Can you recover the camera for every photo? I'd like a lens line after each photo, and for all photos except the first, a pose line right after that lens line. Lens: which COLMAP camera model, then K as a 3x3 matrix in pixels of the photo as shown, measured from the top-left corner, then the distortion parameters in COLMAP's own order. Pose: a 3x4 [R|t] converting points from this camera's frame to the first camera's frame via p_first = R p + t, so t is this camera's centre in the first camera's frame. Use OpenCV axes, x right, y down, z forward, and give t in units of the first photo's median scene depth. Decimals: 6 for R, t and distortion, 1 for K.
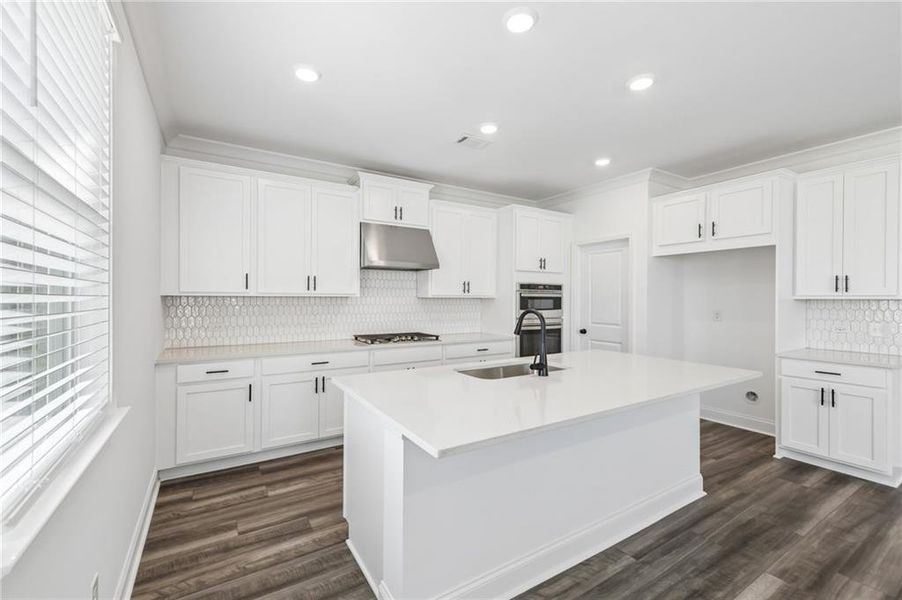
lens RADIAL K [[369.5, 0, 454.5], [0, 369.5, 297.0], [0, 0, 1]] dist [0.008583, -0.000656]
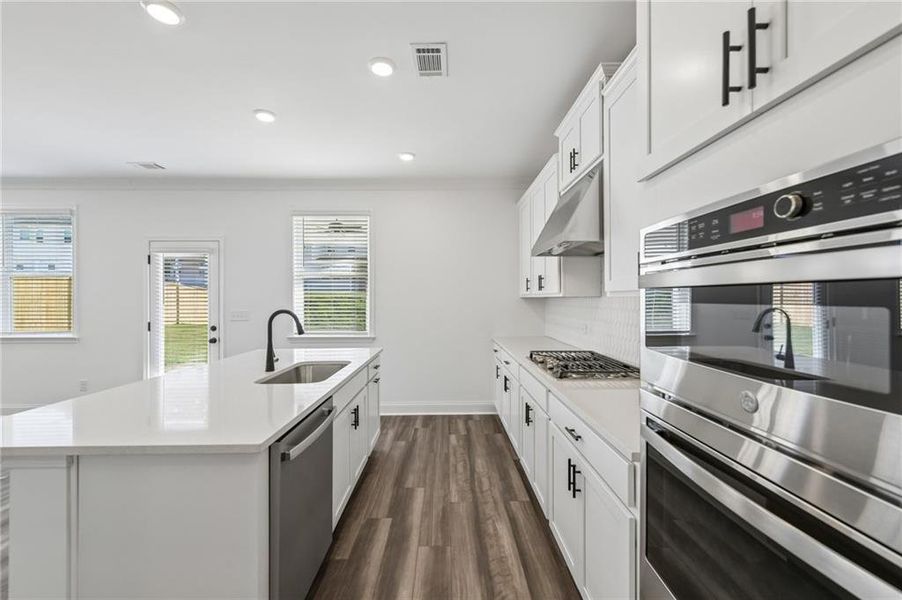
lens RADIAL K [[369.5, 0, 445.7], [0, 369.5, 297.1], [0, 0, 1]] dist [0.008583, -0.000656]
pose [[-0.531309, -0.003109, -0.847172, 0.515051], [0.006289, 0.999951, -0.007613, 0.003800], [0.847155, -0.009373, -0.531264, 1.218761]]
